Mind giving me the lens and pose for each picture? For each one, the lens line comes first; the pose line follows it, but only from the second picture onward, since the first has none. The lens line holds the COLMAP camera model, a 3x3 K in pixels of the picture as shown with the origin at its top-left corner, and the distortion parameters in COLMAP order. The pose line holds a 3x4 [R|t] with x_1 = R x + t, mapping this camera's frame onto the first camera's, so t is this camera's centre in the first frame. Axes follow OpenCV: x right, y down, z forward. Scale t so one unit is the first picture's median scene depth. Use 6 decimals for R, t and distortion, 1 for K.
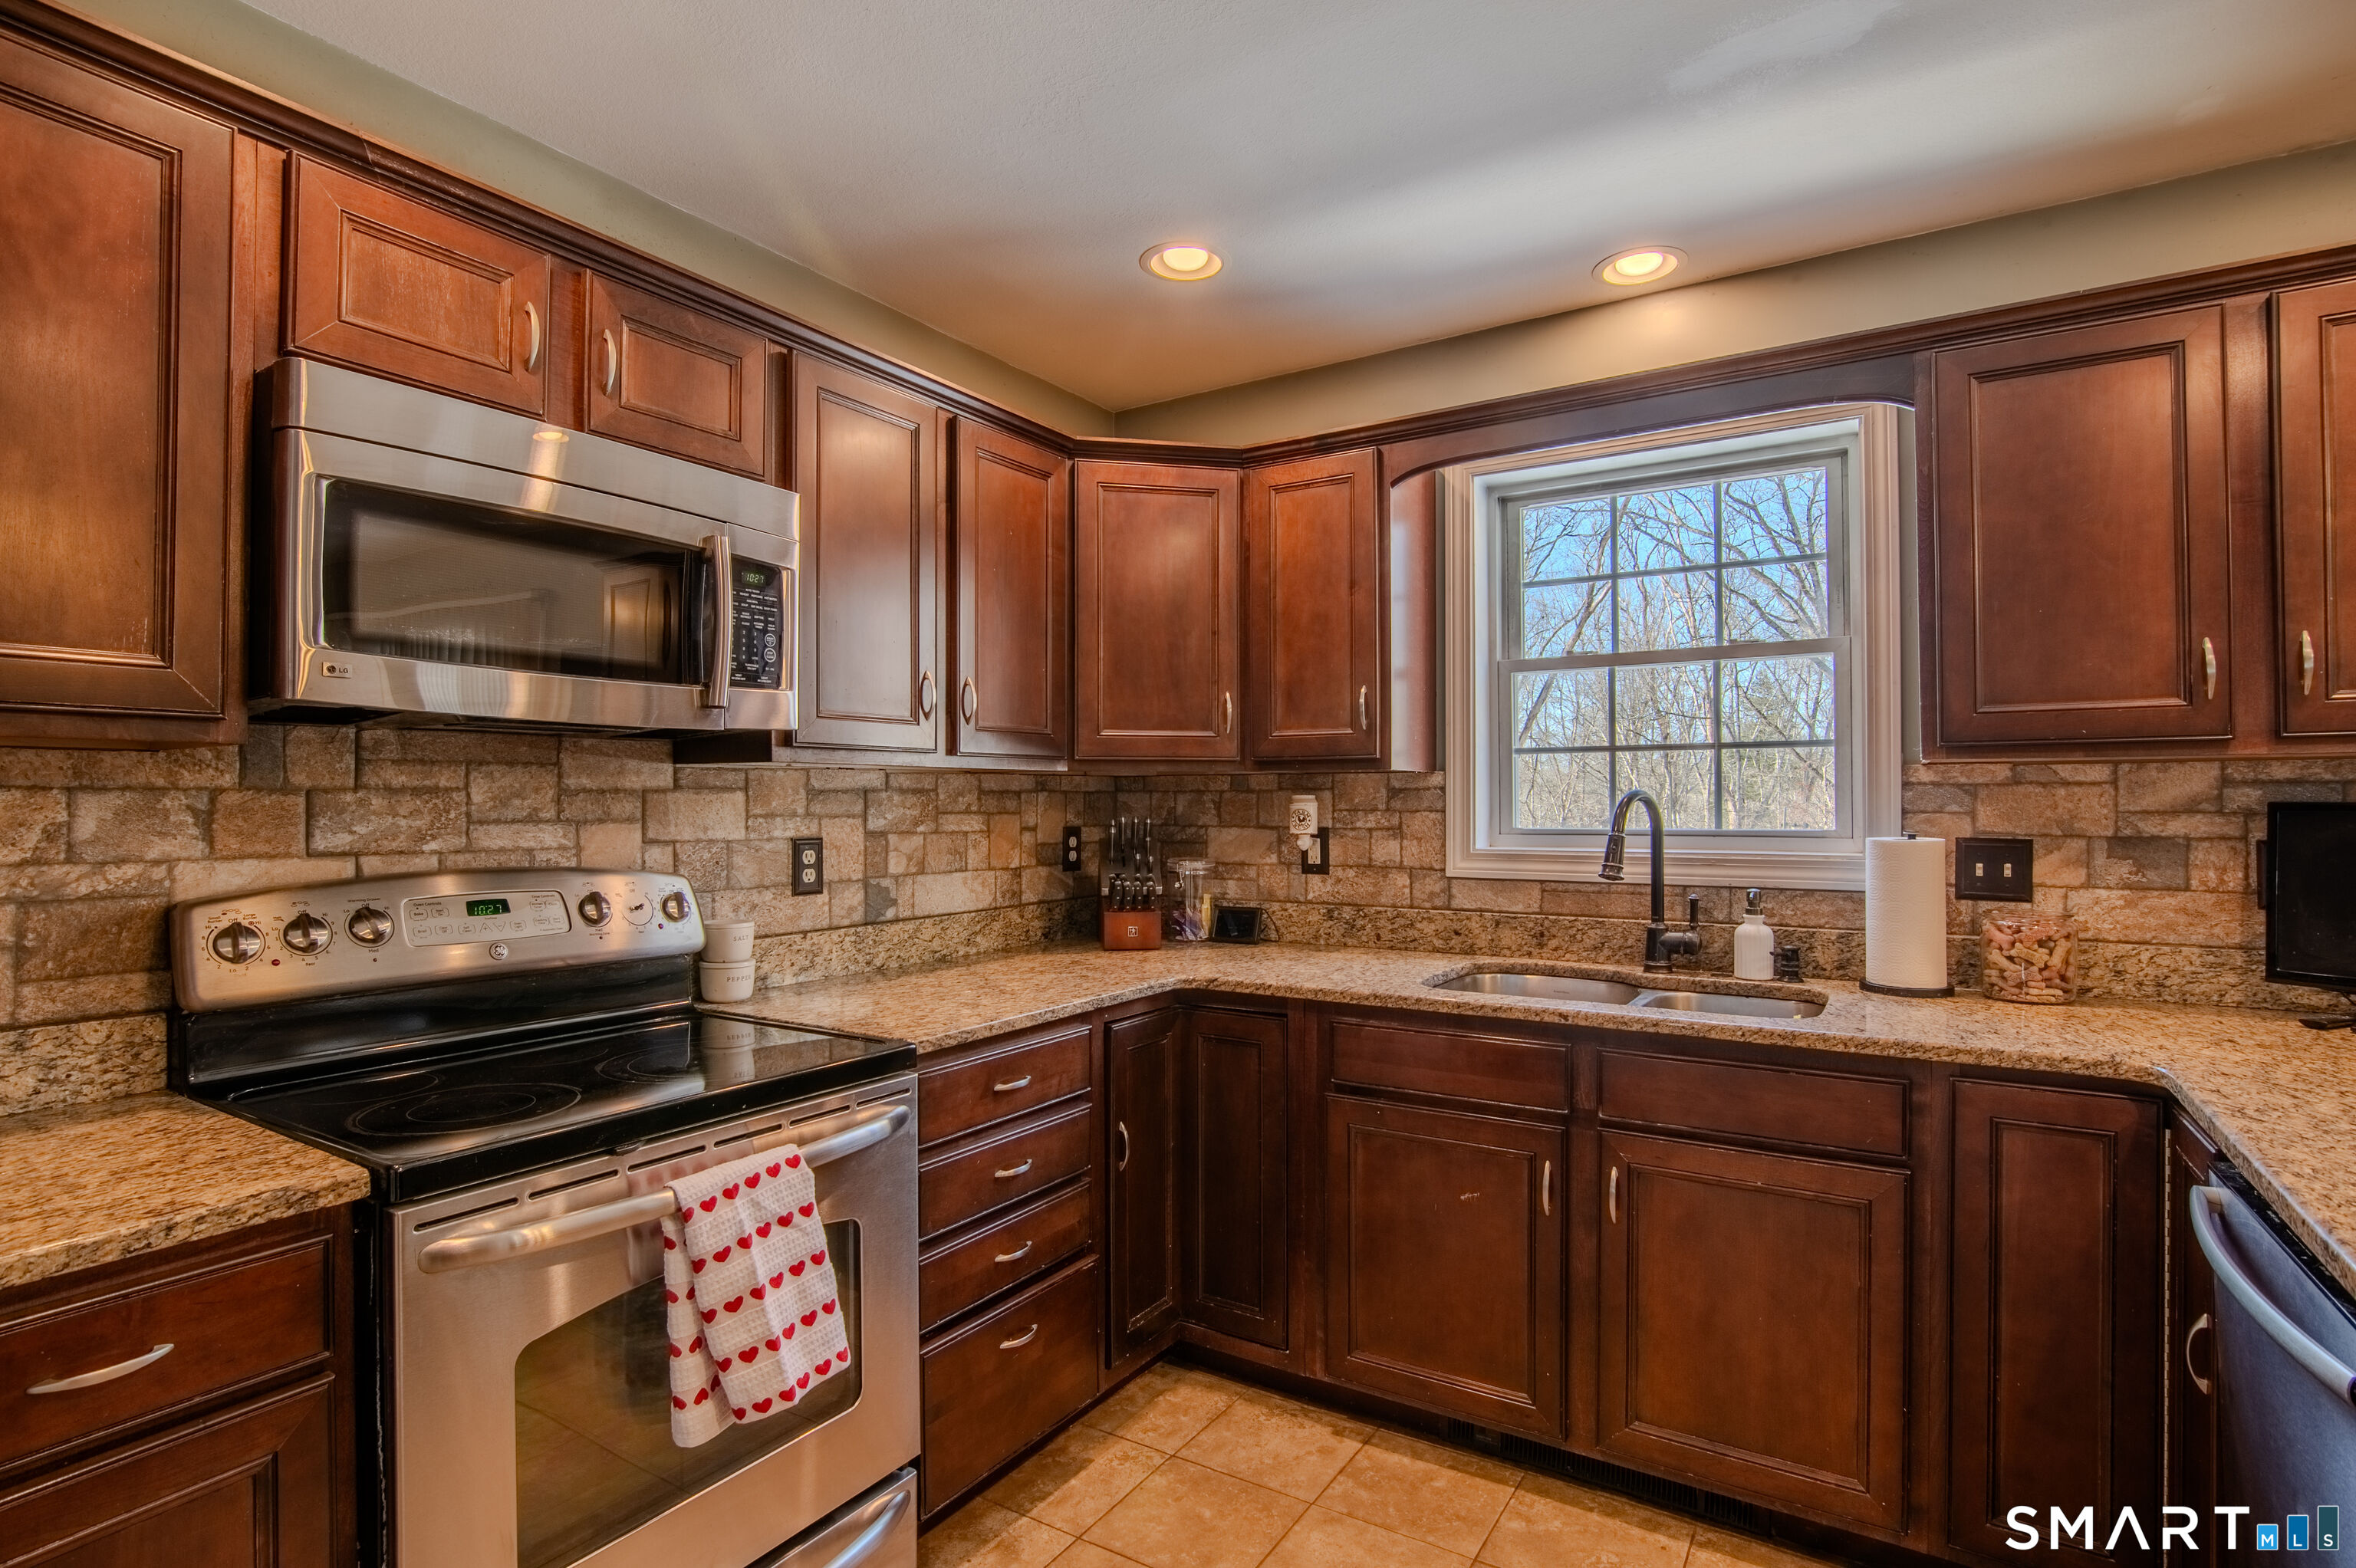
lens RADIAL K [[1152.0, 0, 1169.2], [0, 1152.0, 790.9], [0, 0, 1]] dist [-0.027870, 0.005896]
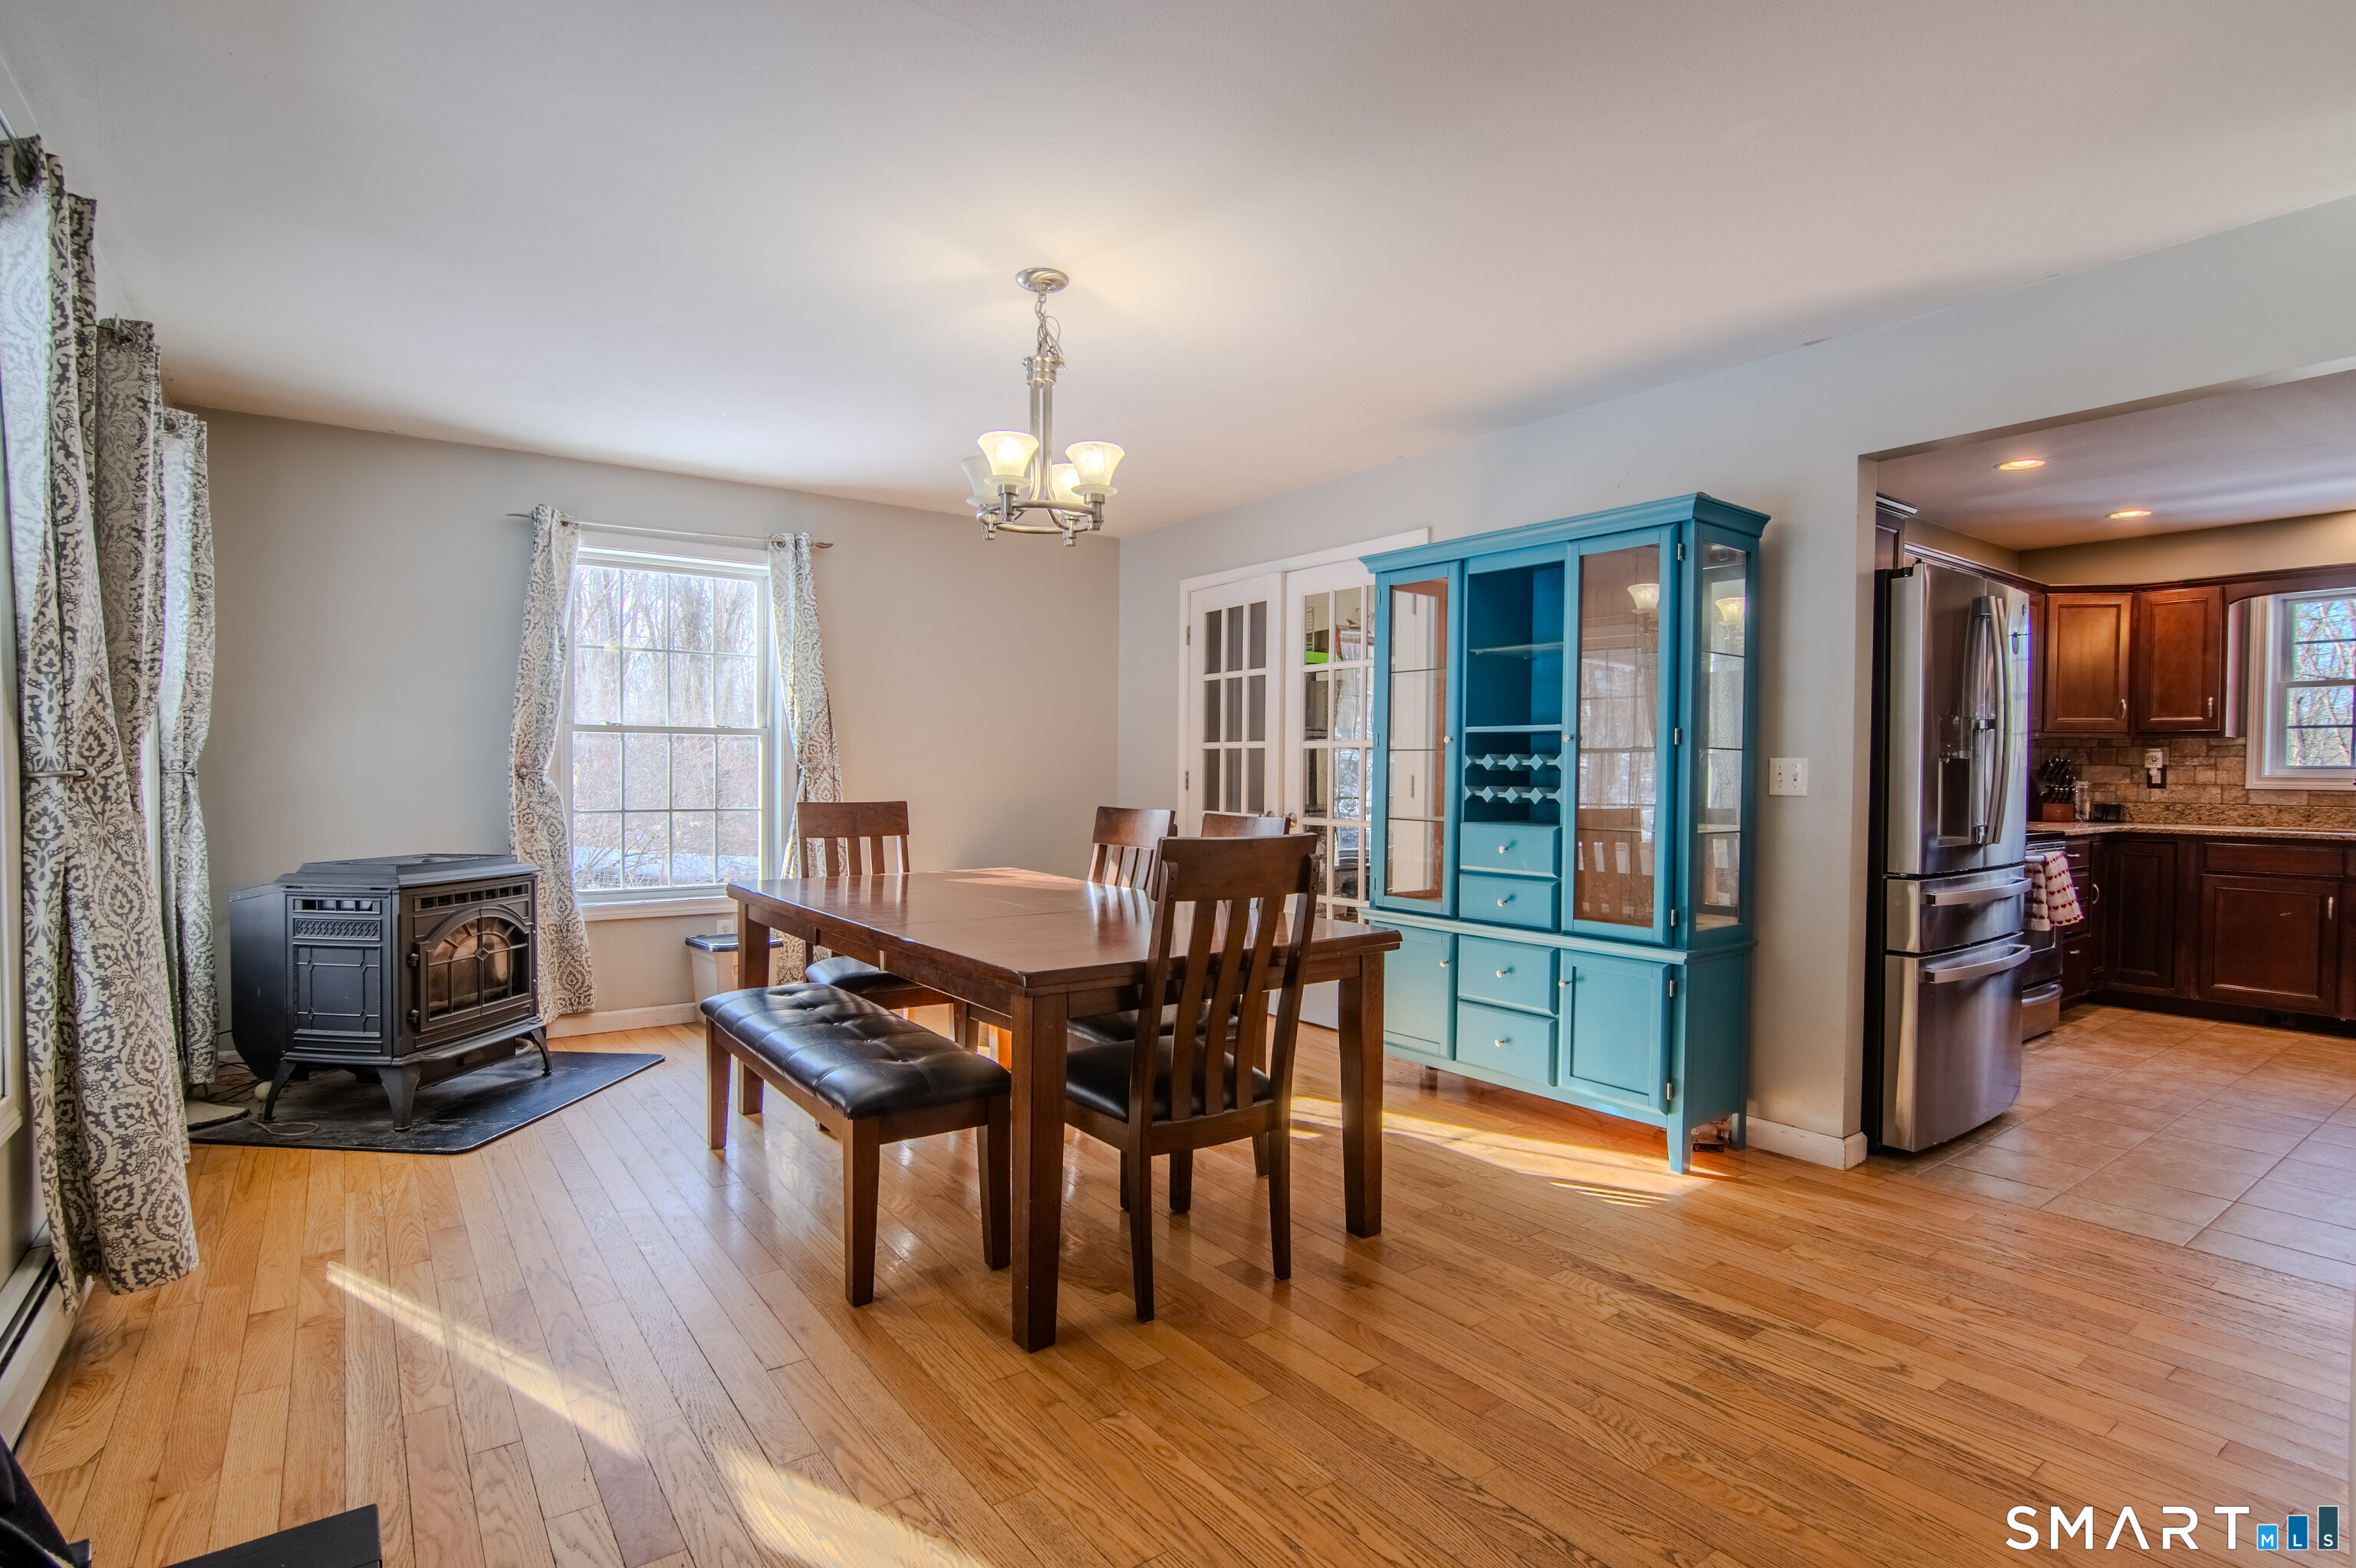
lens RADIAL K [[1152.0, 0, 1156.8], [0, 1152.0, 791.3], [0, 0, 1]] dist [-0.027870, 0.005896]
pose [[0.931099, 0.017548, -0.364343, -1.020212], [-0.007444, 0.999548, 0.029117, 0.043029], [0.364689, -0.024399, 0.930810, -1.930942]]
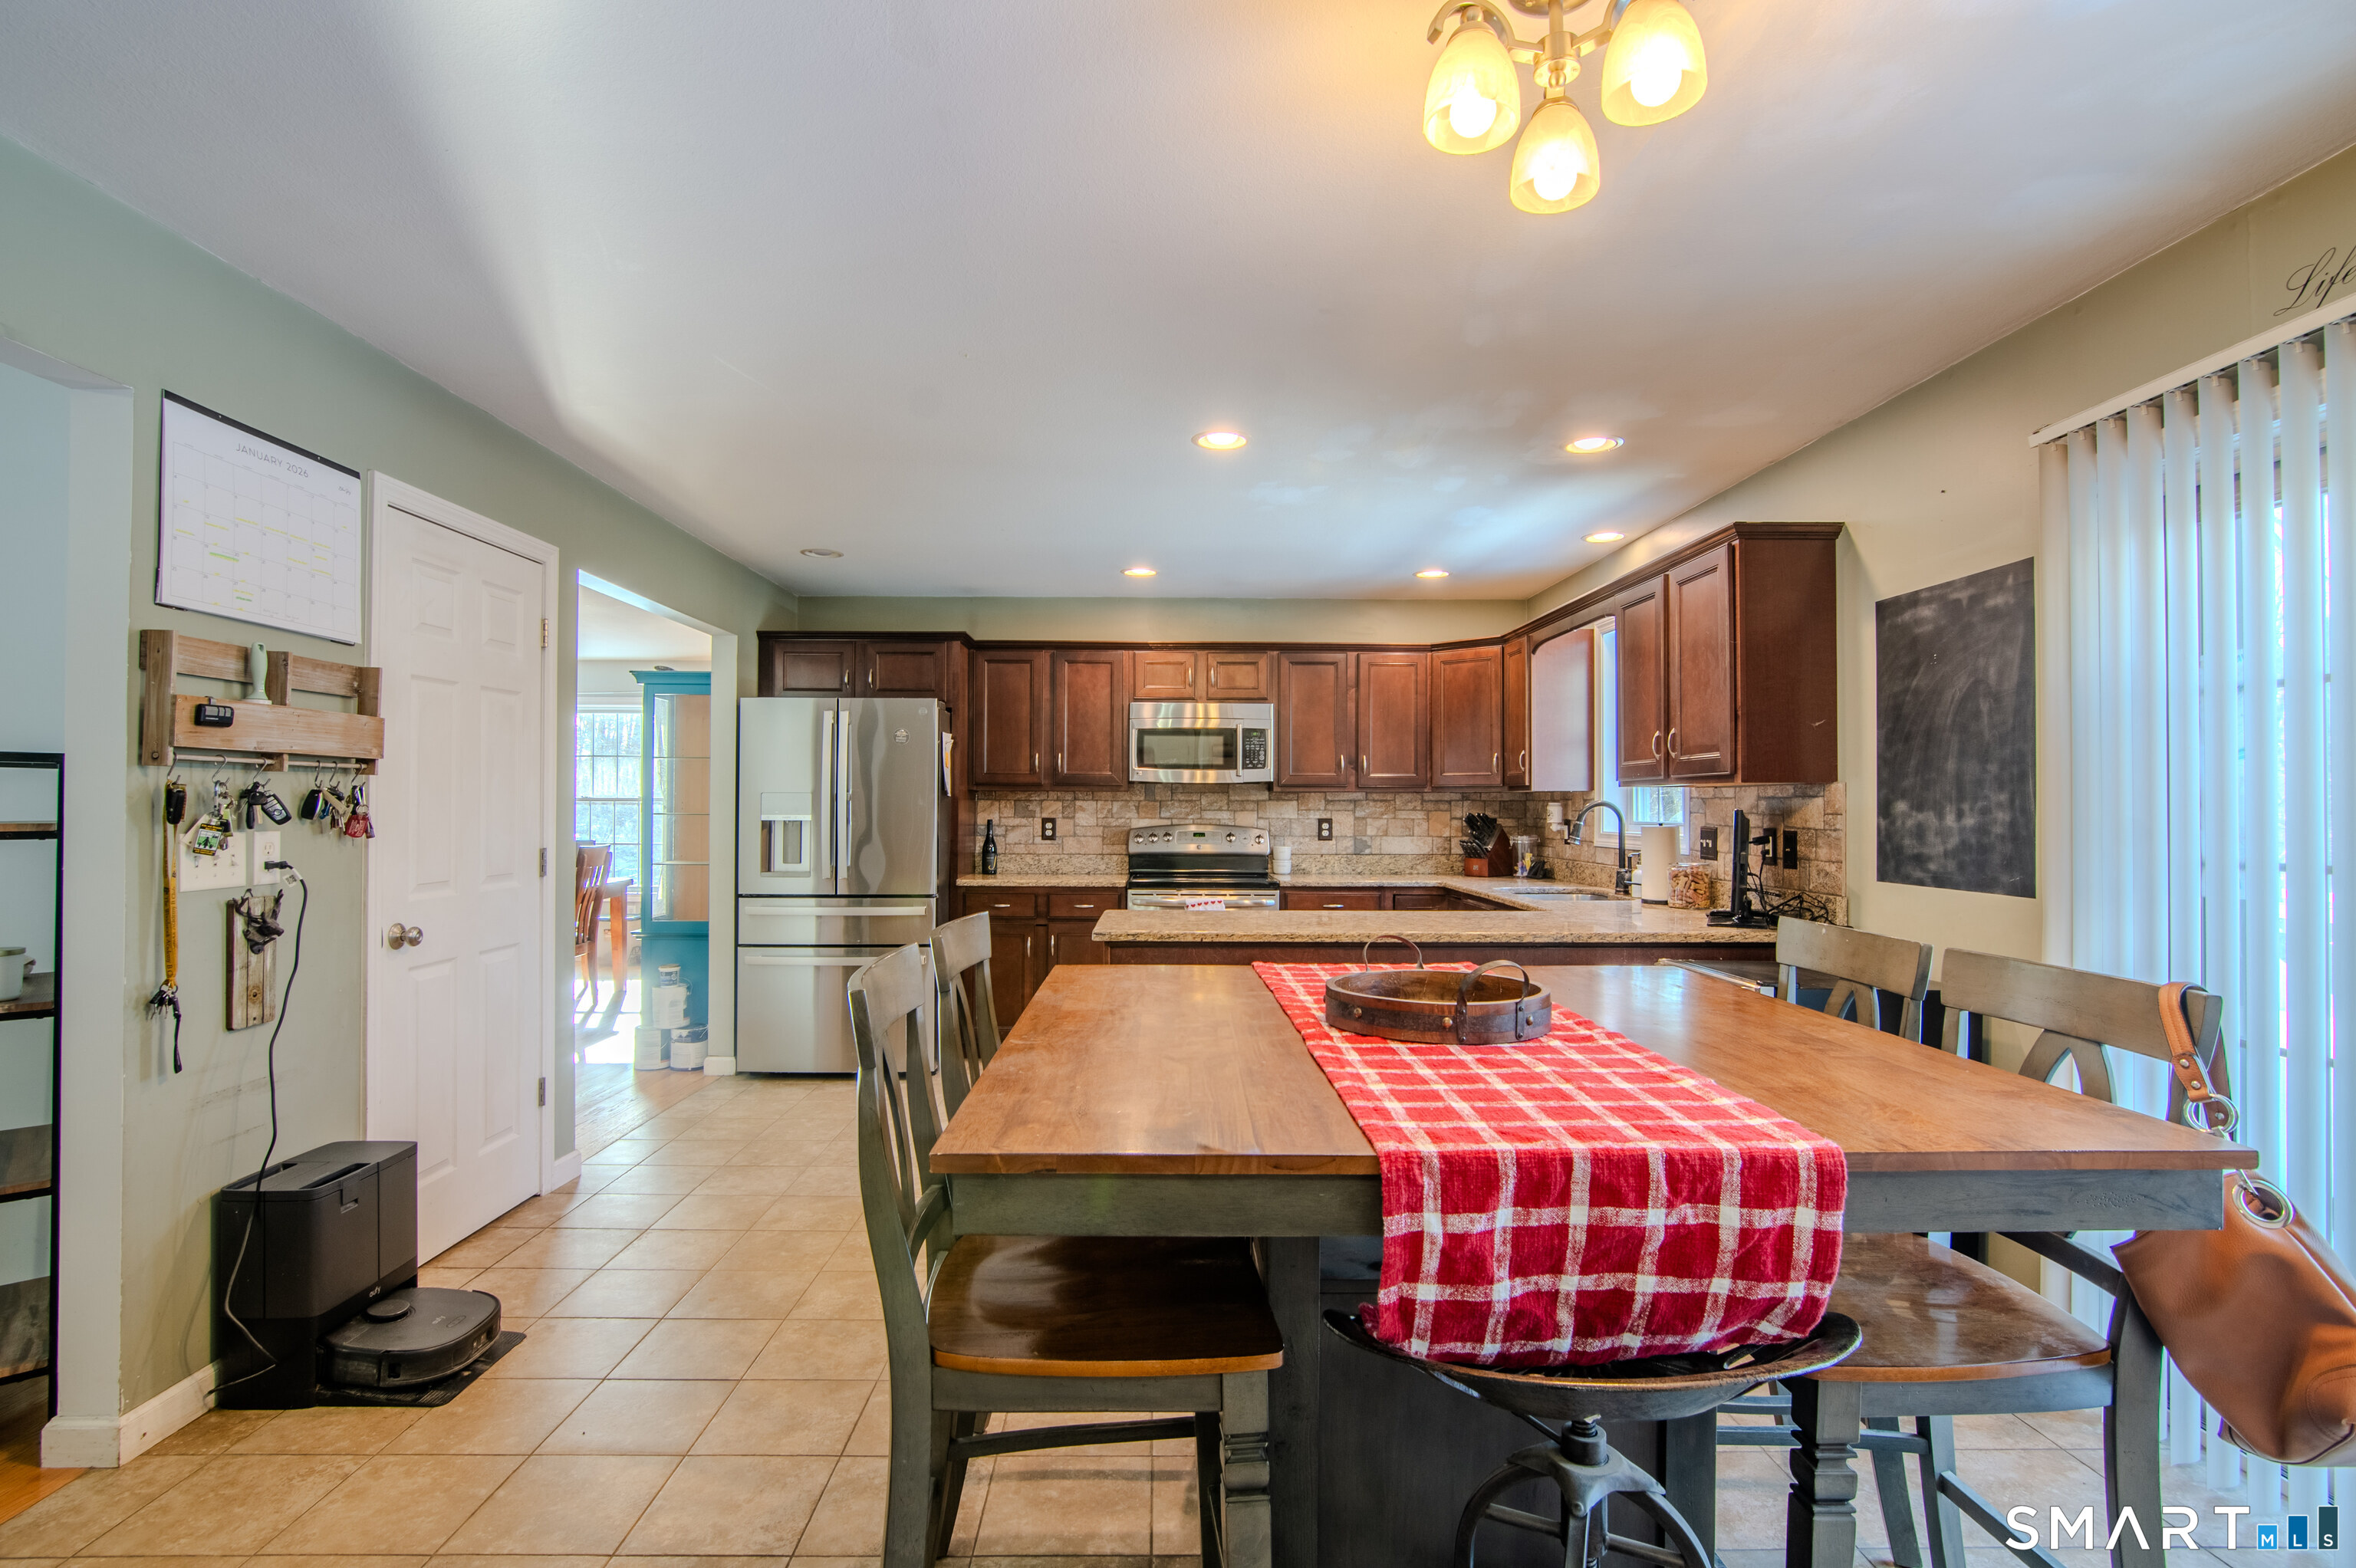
lens RADIAL K [[1152.0, 0, 1167.6], [0, 1152.0, 786.1], [0, 0, 1]] dist [-0.027870, 0.005896]
pose [[0.551173, -0.009256, -0.834340, 1.765866], [0.002198, 0.999951, -0.009642, -0.009233], [0.834388, 0.003481, 0.551166, -0.783188]]
